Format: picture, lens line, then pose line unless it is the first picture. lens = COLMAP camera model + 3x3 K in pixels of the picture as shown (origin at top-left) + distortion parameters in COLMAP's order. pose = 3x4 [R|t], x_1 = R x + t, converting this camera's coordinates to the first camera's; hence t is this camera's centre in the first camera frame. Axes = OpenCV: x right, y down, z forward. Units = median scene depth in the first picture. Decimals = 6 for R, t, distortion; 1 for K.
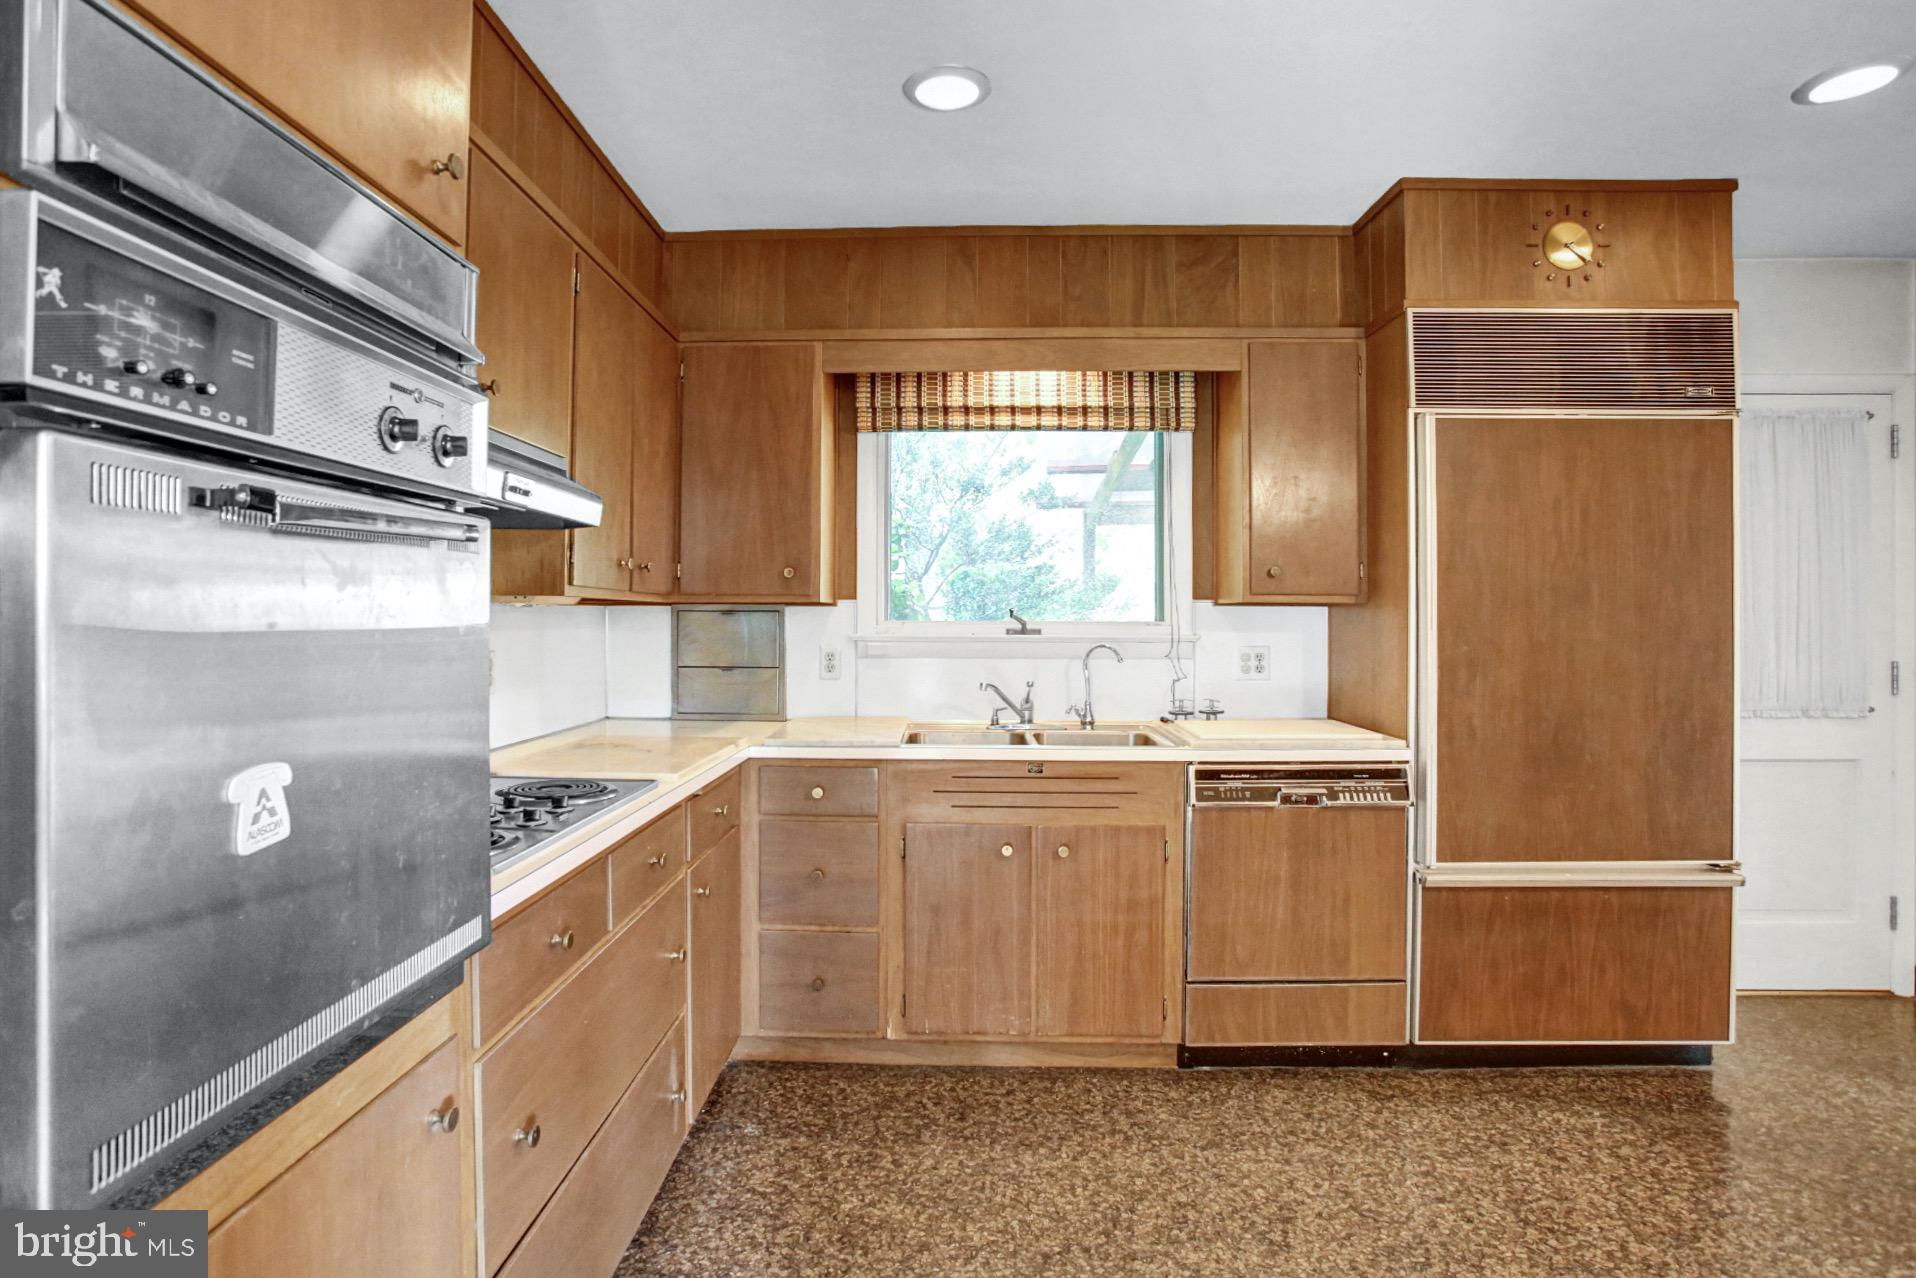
lens RADIAL K [[980.1, 0, 934.8], [0, 980.1, 616.8], [0, 0, 1]] dist [-0.086604, 0.041167]
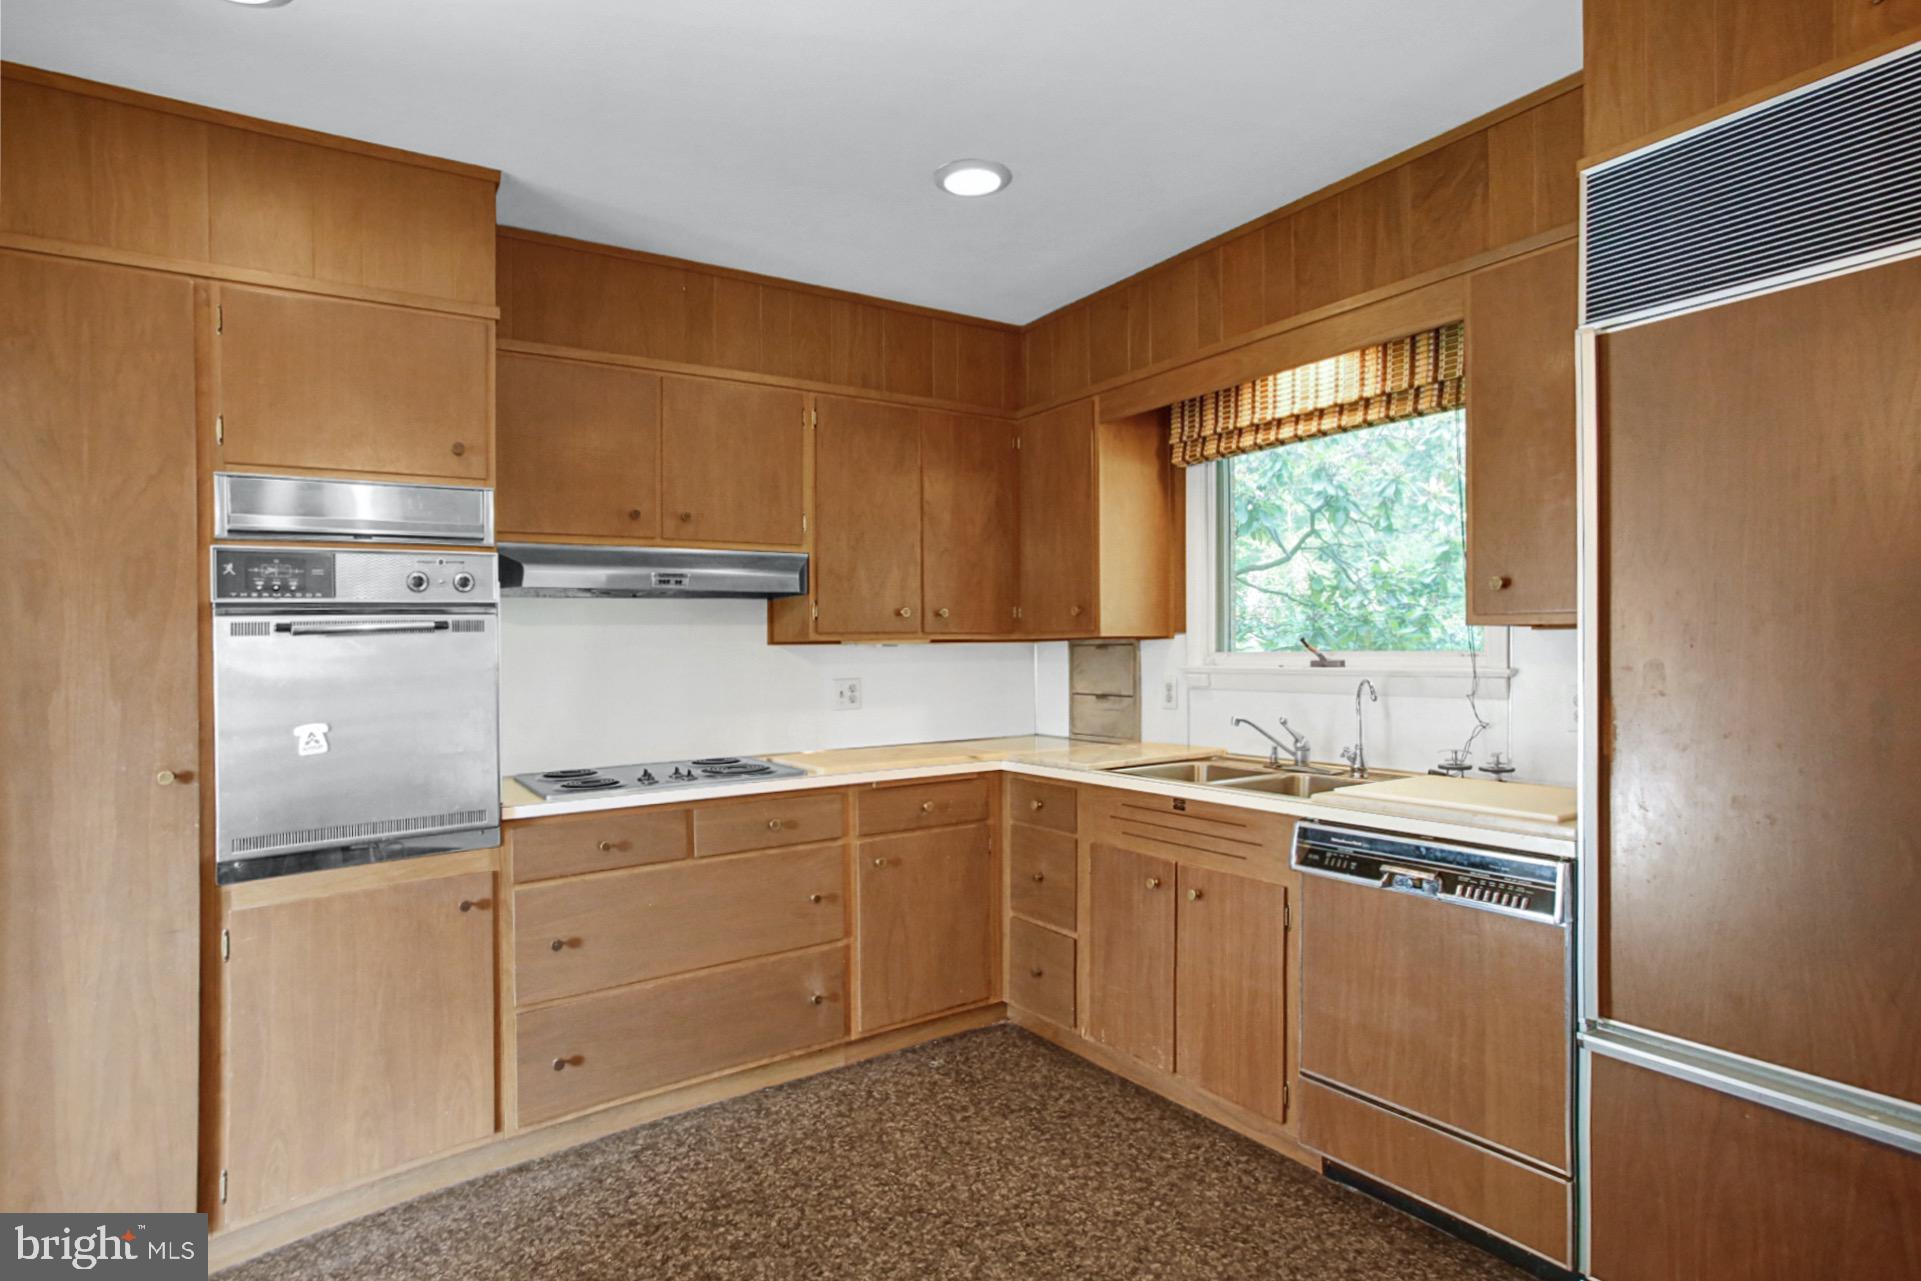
lens RADIAL K [[993.9, 0, 939.8], [0, 993.9, 689.8], [0, 0, 1]] dist [0.000354, 0.000102]
pose [[0.596447, 0.021988, -0.802351, 0.671186], [0.018955, 0.998960, 0.041466, -0.006191], [0.802428, -0.039941, 0.595410, 0.191384]]
